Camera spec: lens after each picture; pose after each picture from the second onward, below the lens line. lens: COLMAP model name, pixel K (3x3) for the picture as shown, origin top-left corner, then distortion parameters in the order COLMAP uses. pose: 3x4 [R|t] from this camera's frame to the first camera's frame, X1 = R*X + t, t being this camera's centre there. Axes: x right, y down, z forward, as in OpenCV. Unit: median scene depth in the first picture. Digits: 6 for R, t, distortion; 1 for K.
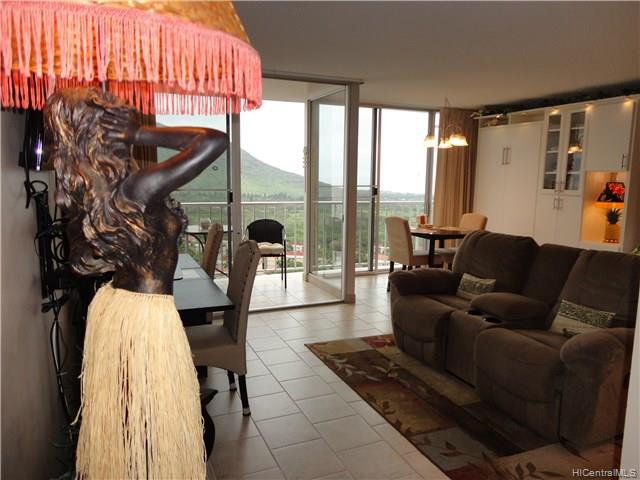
lens RADIAL K [[471.4, 0, 320.0], [0, 471.4, 240.0], [0, 0, 1]] dist [-0.006916, 0.002380]
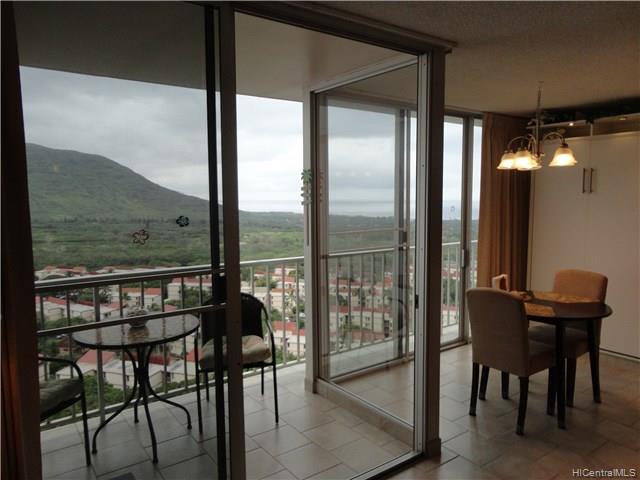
lens RADIAL K [[469.8, 0, 316.8], [0, 469.8, 238.0], [0, 0, 1]] dist [0.001321, 0.007963]
pose [[0.979478, -0.035978, 0.198315, -0.151120], [0.045763, 0.997939, -0.044976, -0.090254], [-0.196288, 0.053129, 0.979106, 0.449816]]
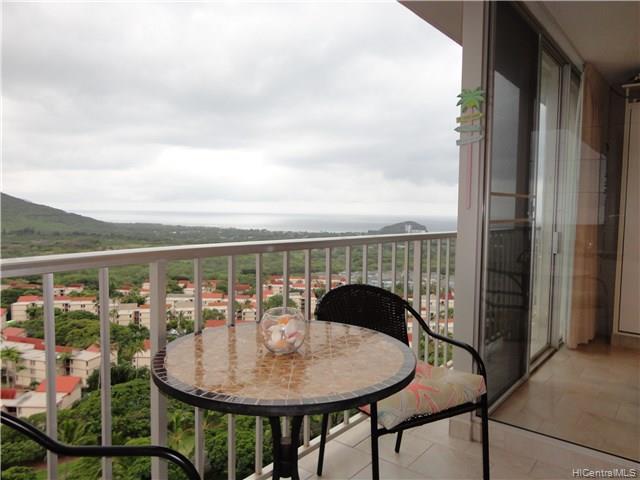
lens RADIAL K [[469.8, 0, 316.8], [0, 469.8, 238.0], [0, 0, 1]] dist [0.001321, 0.007963]
pose [[0.890476, -0.029648, 0.454063, -0.344659], [0.062093, 0.996458, -0.056710, -0.068413], [-0.450773, 0.078693, 0.889163, 0.786931]]
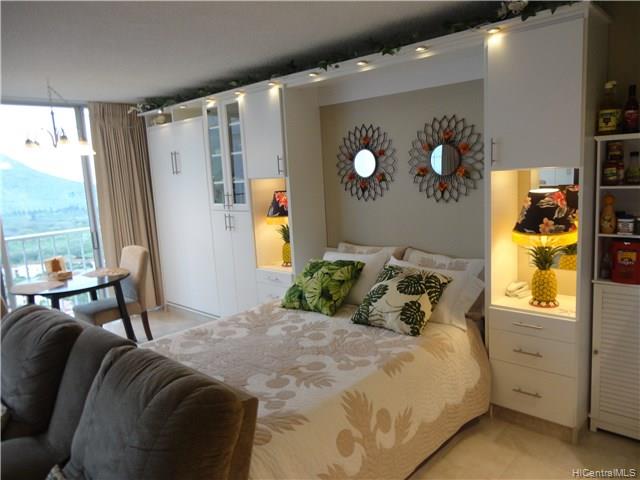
lens RADIAL K [[469.8, 0, 316.8], [0, 469.8, 238.0], [0, 0, 1]] dist [0.001321, 0.007963]
pose [[0.919556, -0.123838, 0.372935, 0.339262], [0.124741, 0.991950, 0.021811, -0.048697], [-0.372633, 0.026464, 0.927601, 0.224031]]
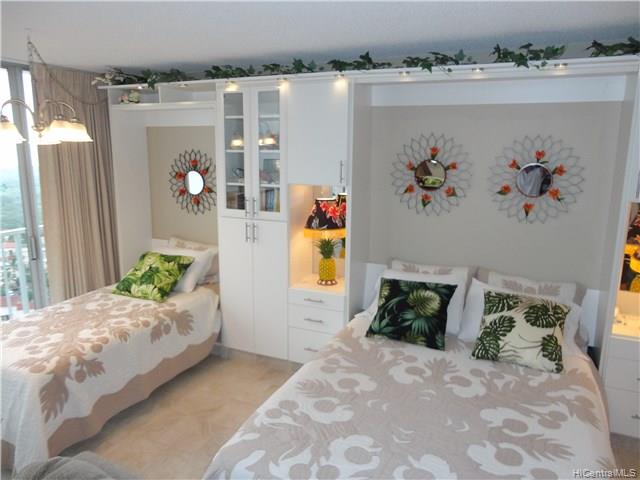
lens RADIAL K [[469.8, 0, 316.8], [0, 469.8, 238.0], [0, 0, 1]] dist [0.001321, 0.007963]
pose [[0.750556, -0.133723, 0.647135, 0.148335], [0.094851, 0.990971, 0.094763, -0.119900], [-0.653964, -0.009743, 0.756463, 0.440651]]
